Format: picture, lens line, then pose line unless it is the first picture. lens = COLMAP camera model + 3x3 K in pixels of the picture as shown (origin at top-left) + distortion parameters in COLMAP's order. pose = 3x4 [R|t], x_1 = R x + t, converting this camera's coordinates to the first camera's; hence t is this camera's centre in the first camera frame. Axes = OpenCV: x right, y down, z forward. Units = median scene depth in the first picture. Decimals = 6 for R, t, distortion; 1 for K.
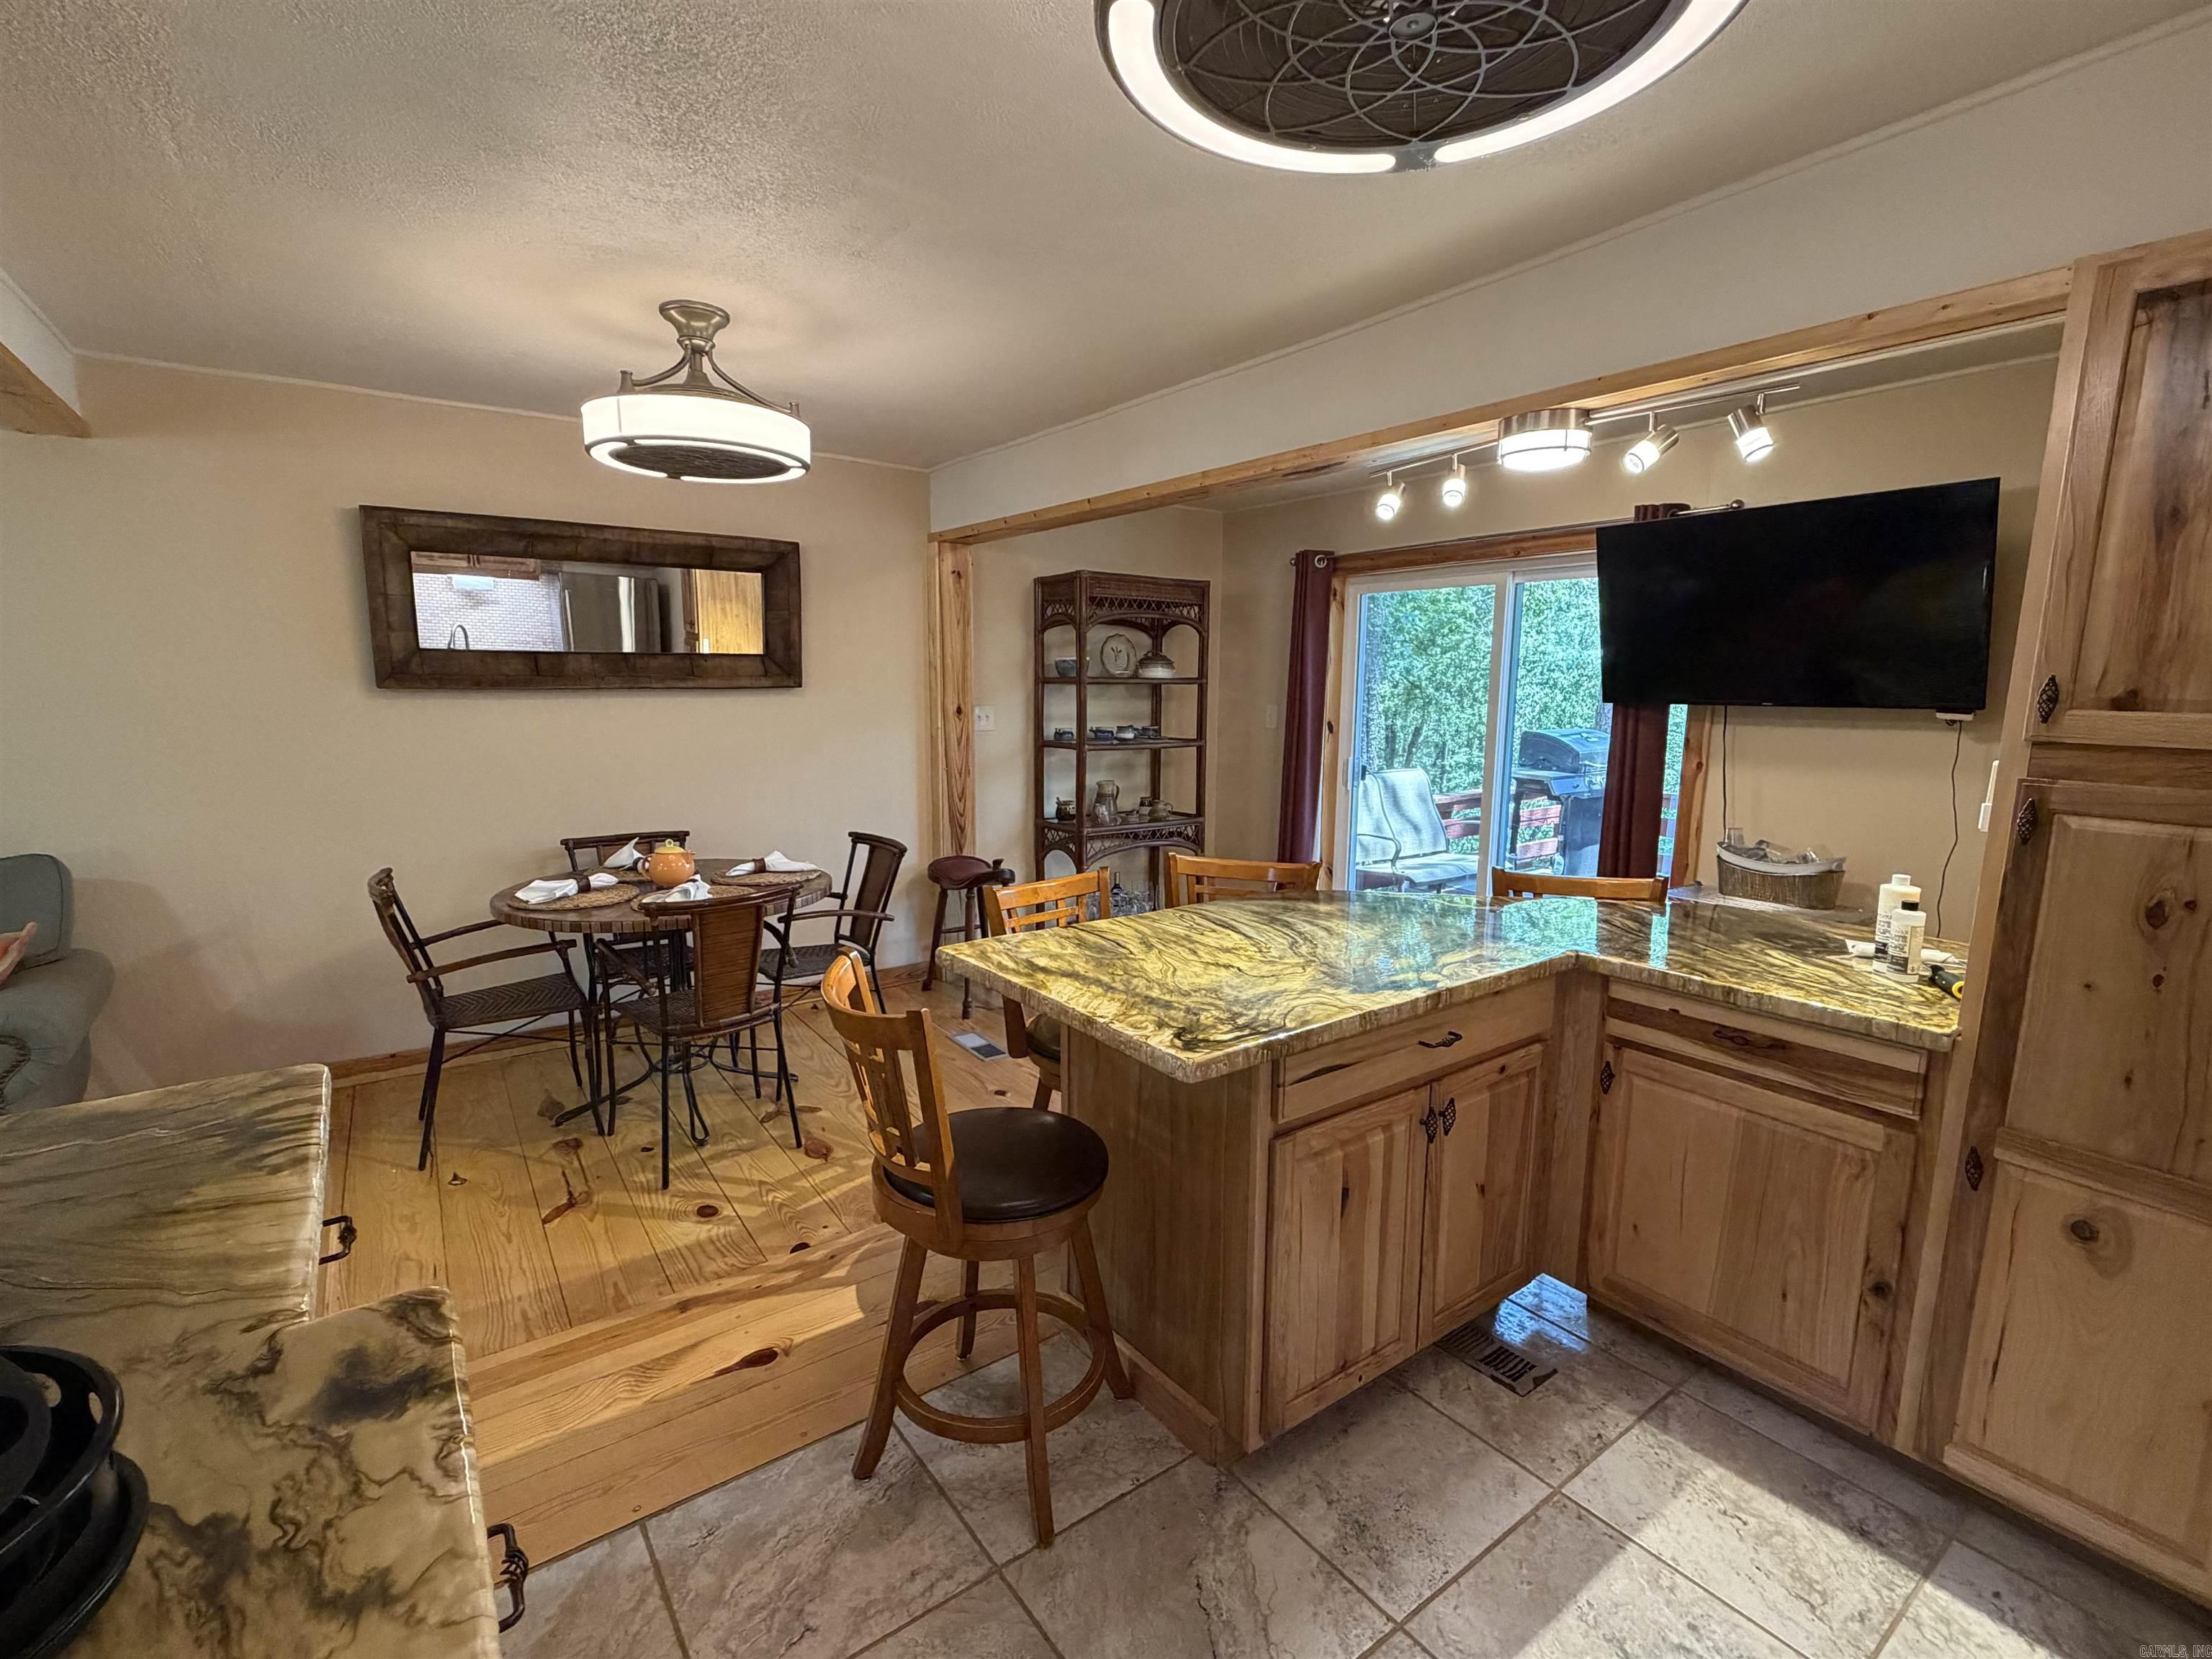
lens RADIAL K [[1007.8, 0, 1106.4], [0, 1007.8, 832.5], [0, 0, 1]] dist [0.000120, -0.000147]
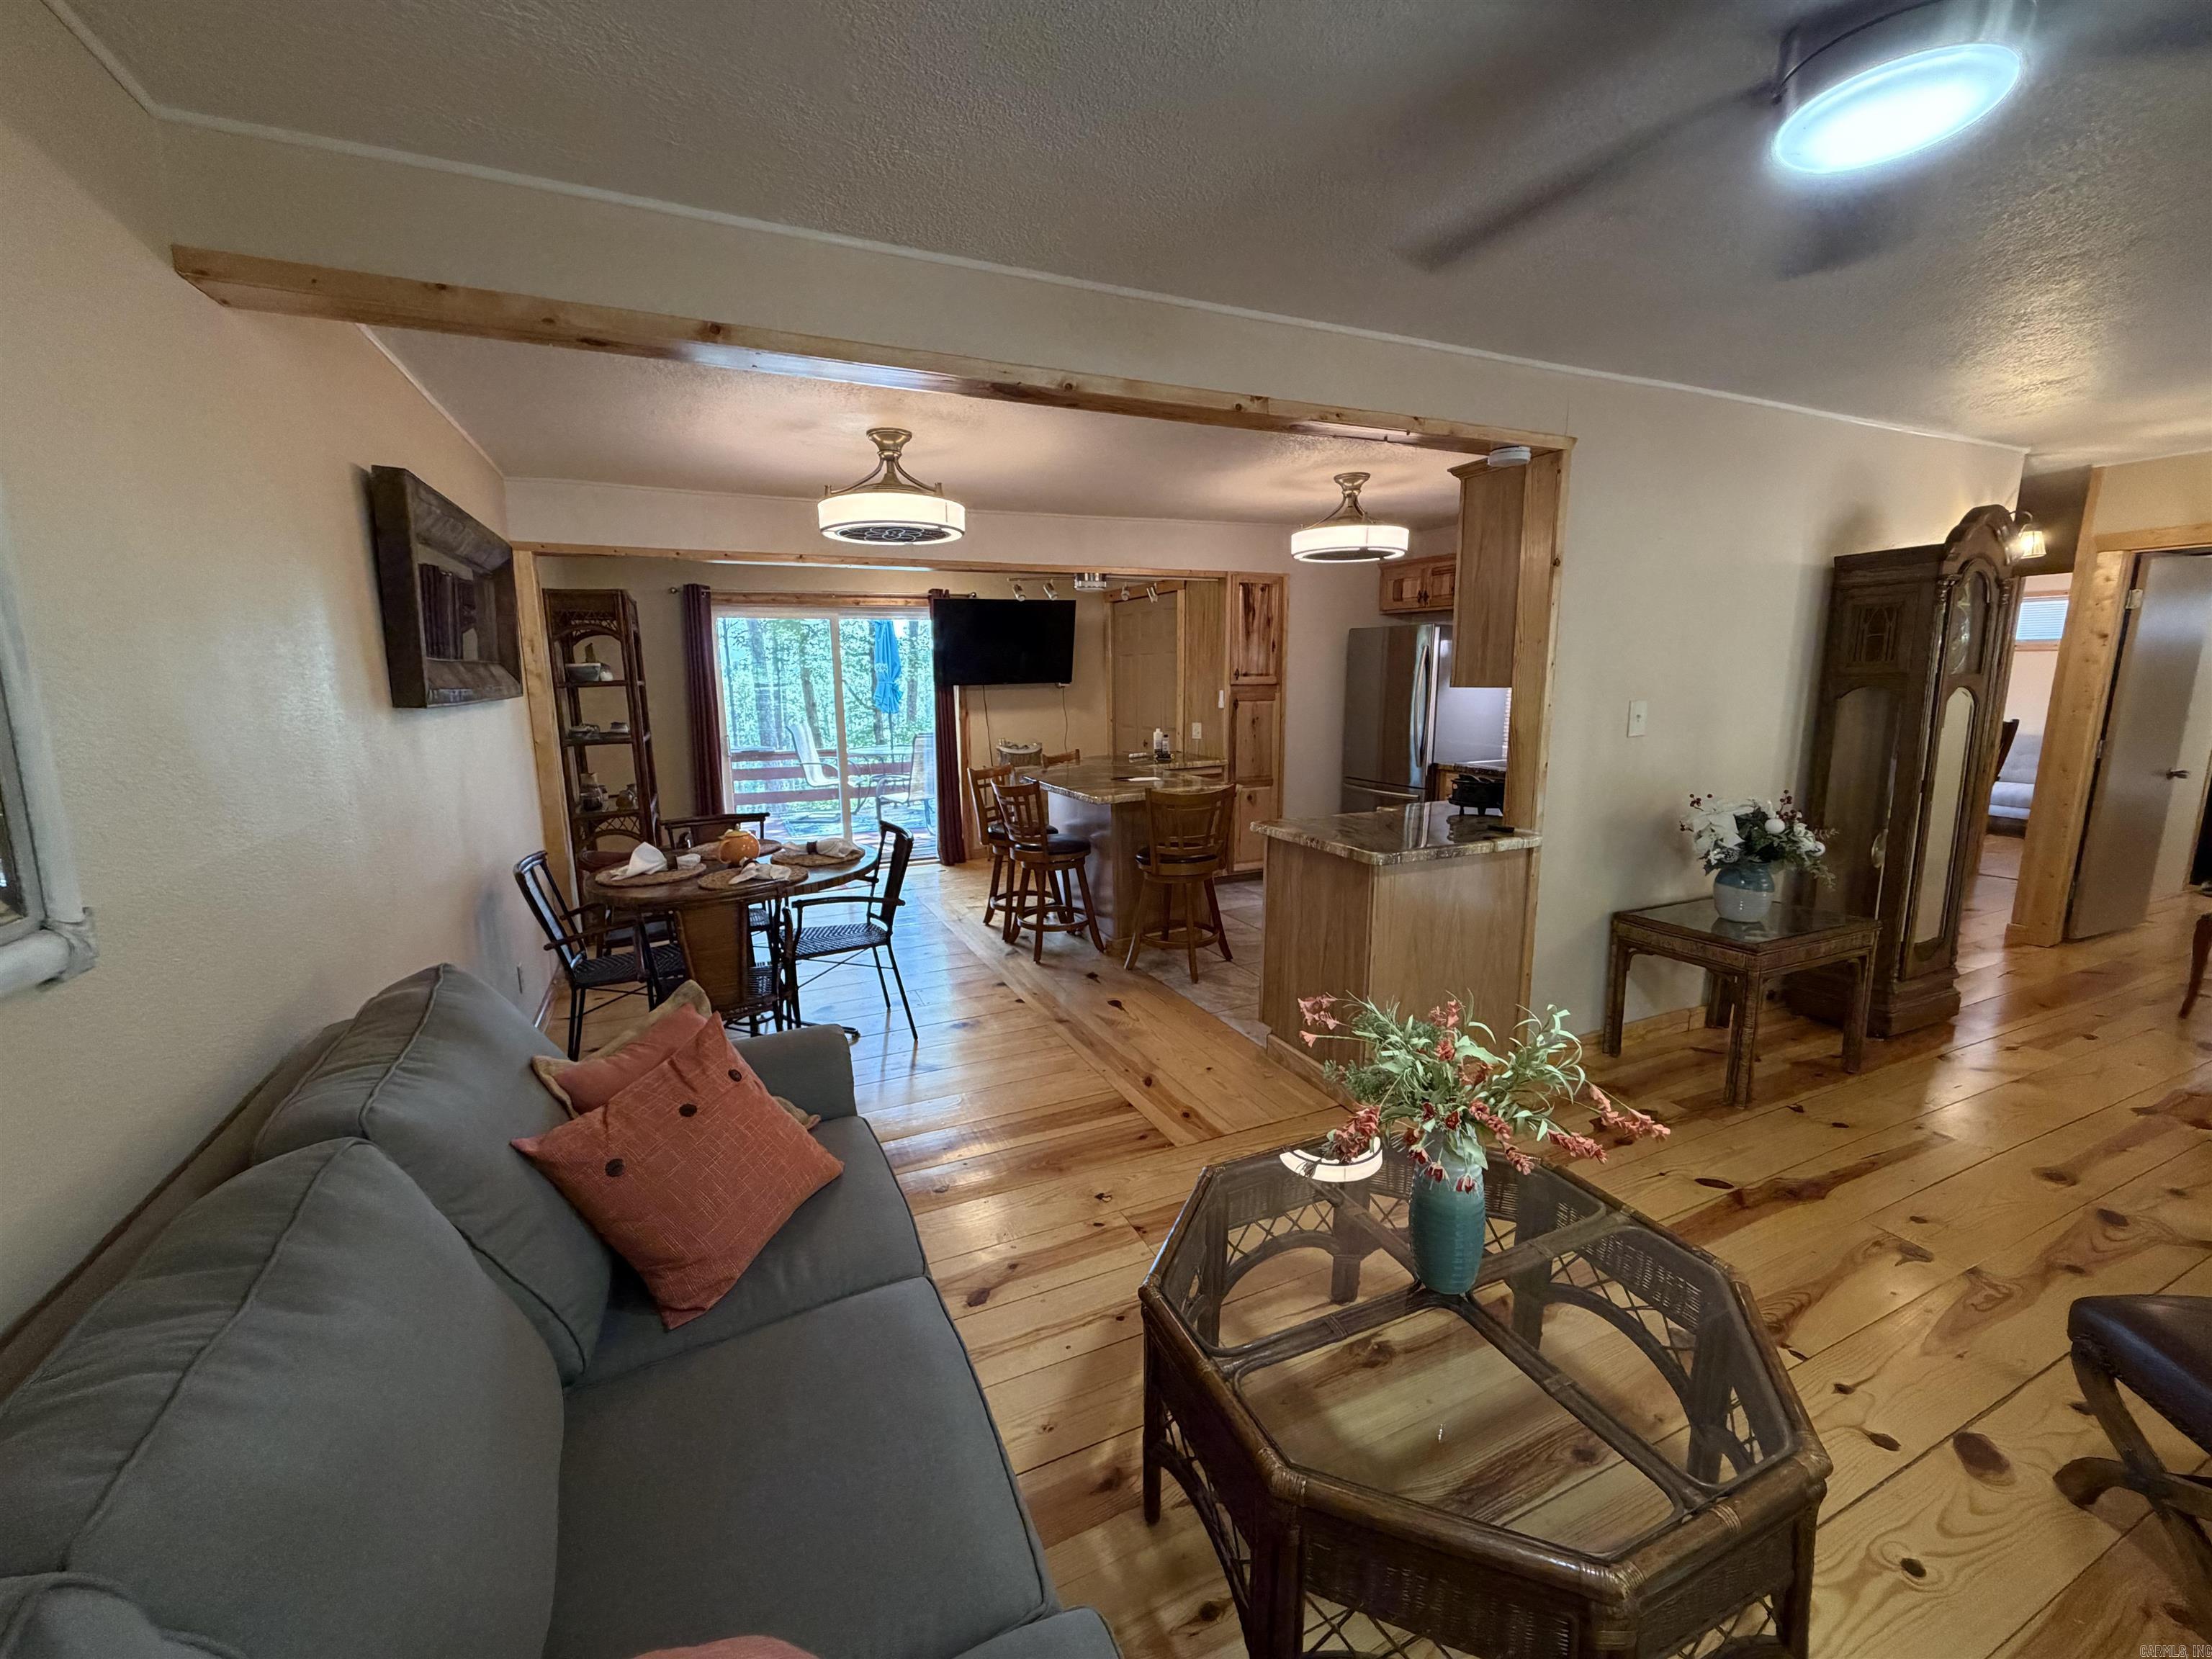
lens RADIAL K [[882.8, 0, 1100.0], [0, 882.8, 828.3], [0, 0, 1]] dist [0.001169, 0.000046]
pose [[0.197937, -0.181661, 0.963234, -1.709048], [0.165297, 0.974790, 0.149873, -0.090623], [-0.966177, 0.129555, 0.222975, 0.479222]]
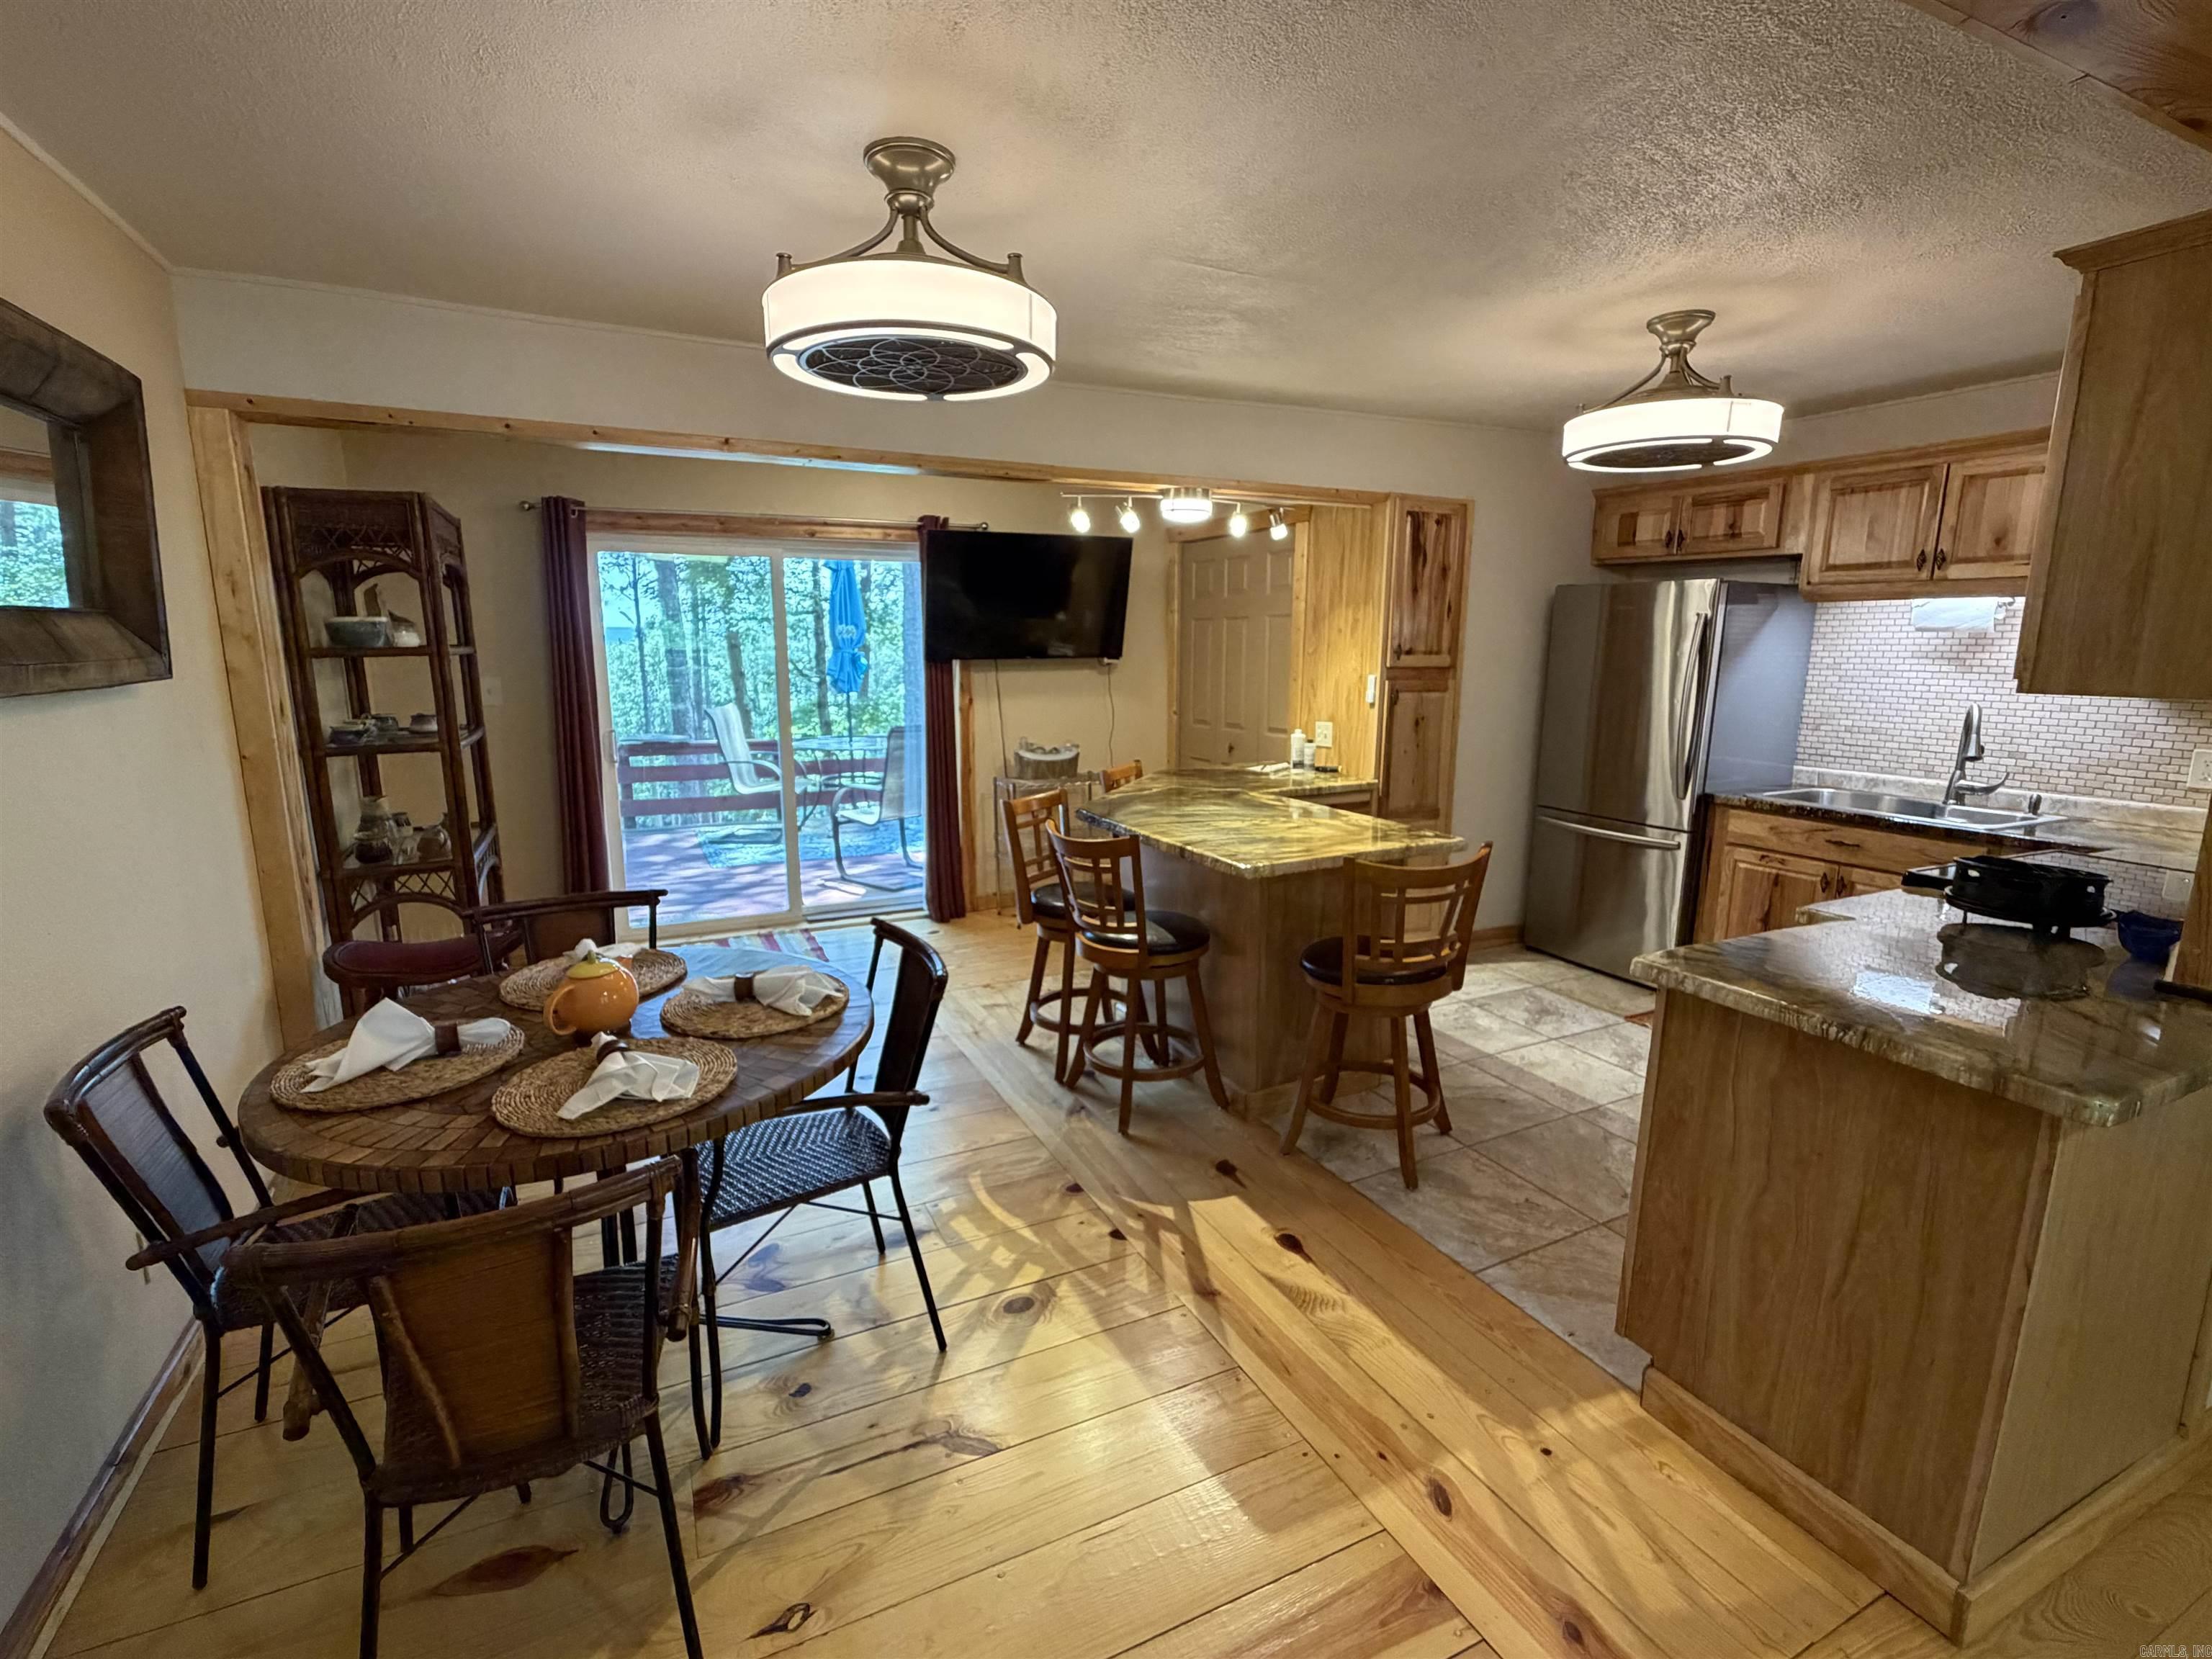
lens RADIAL K [[1007.8, 0, 1106.4], [0, 1007.8, 832.5], [0, 0, 1]] dist [0.000120, -0.000147]
pose [[0.166521, -0.193381, 0.966889, -1.183888], [0.149085, 0.974245, 0.169176, -0.140389], [-0.974702, 0.115978, 0.191063, 0.774325]]
